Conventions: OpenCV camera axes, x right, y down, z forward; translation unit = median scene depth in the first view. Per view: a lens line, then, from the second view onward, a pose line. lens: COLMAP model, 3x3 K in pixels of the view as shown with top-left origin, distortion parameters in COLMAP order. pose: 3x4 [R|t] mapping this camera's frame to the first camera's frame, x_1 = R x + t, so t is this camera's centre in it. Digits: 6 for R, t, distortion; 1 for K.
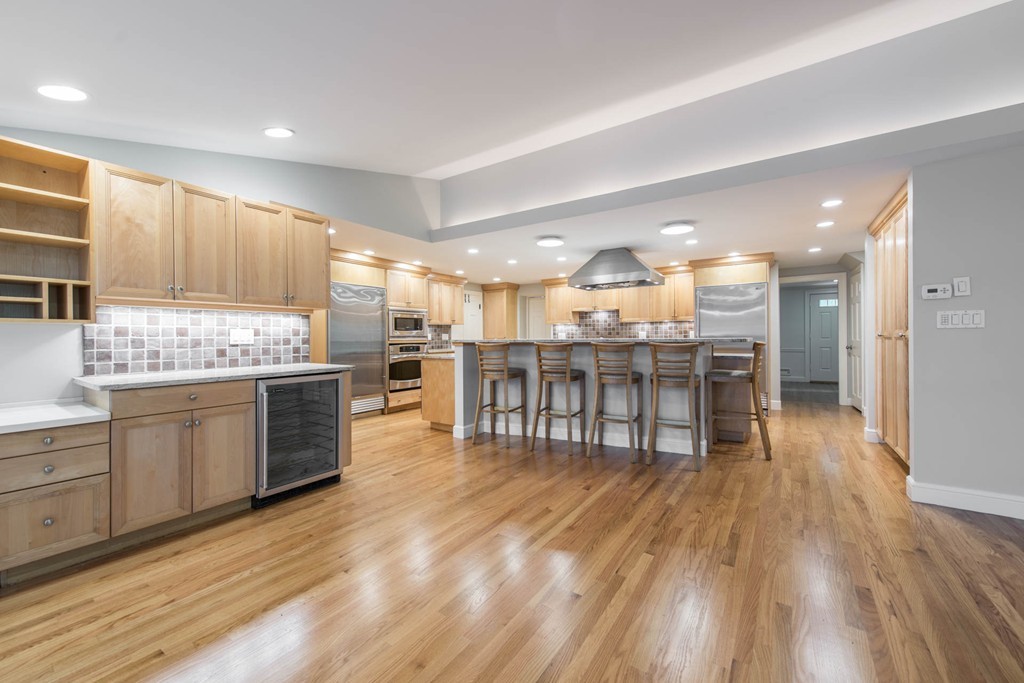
lens RADIAL K [[398.2, 0, 512.6], [0, 398.2, 337.0], [0, 0, 1]] dist [0.003909, 0.000007]
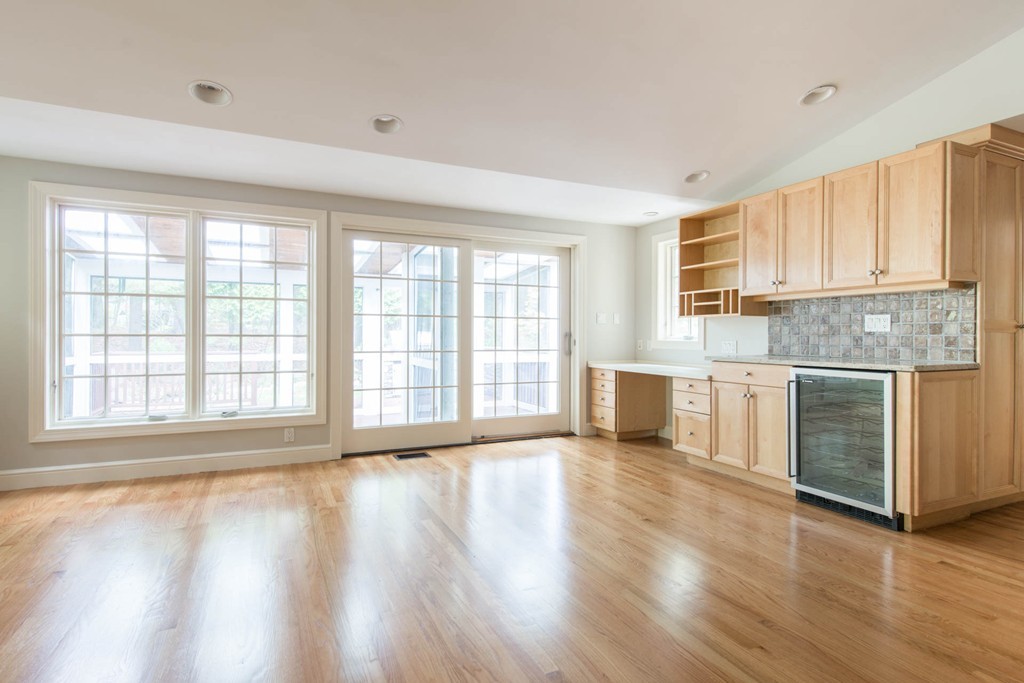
lens RADIAL K [[529.6, 0, 511.9], [0, 529.6, 337.8], [0, 0, 1]] dist [0.000969, 0.000045]
pose [[-0.512371, 0.003906, -0.858755, 1.040466], [-0.003642, 0.999971, 0.006721, 0.037289], [0.858756, 0.006571, -0.512342, 1.341290]]
